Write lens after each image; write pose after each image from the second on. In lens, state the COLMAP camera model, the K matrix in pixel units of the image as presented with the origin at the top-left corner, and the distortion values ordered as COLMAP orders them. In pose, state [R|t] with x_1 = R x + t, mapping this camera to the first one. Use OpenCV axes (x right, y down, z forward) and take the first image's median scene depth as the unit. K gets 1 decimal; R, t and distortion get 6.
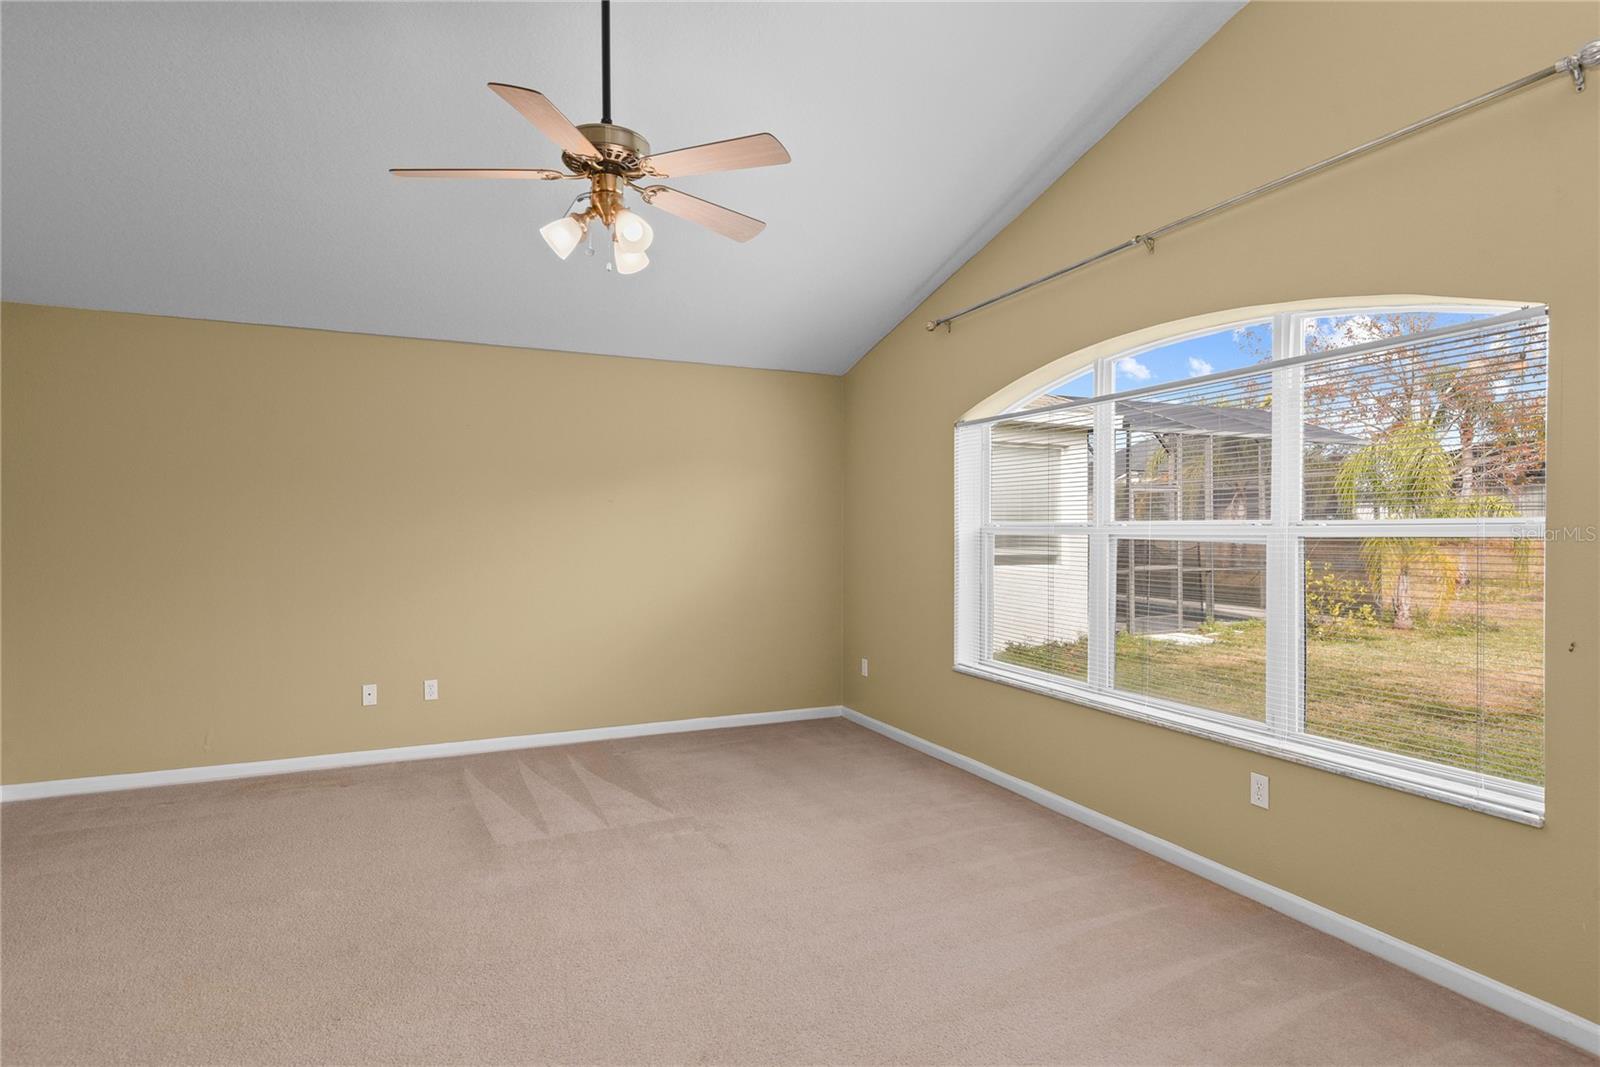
lens RADIAL K [[872.1, 0, 805.1], [0, 872.1, 534.3], [0, 0, 1]] dist [0.014263, -0.006195]
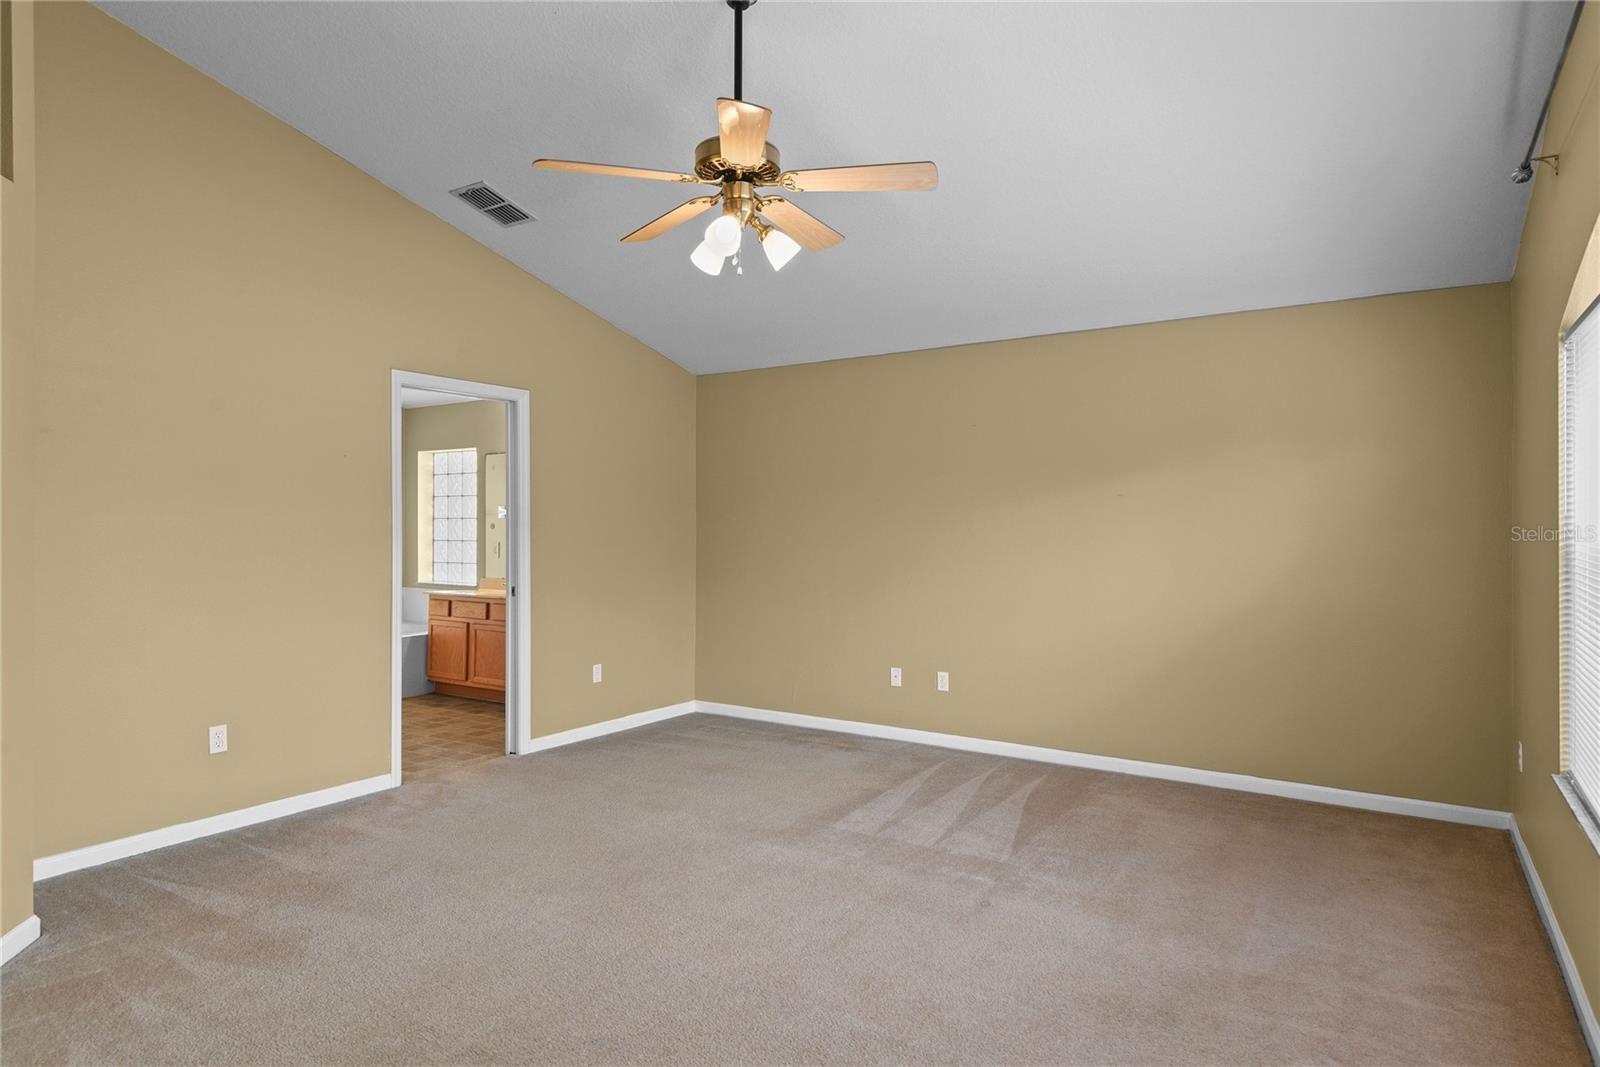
lens RADIAL K [[921.6, 0, 841.7], [0, 921.6, 523.0], [0, 0, 1]] dist [-0.004911, -0.000589]
pose [[0.543655, 0.002585, -0.839305, 0.487862], [-0.015574, 0.999854, -0.007008, -0.002525], [0.839165, 0.016881, 0.543616, 0.334211]]
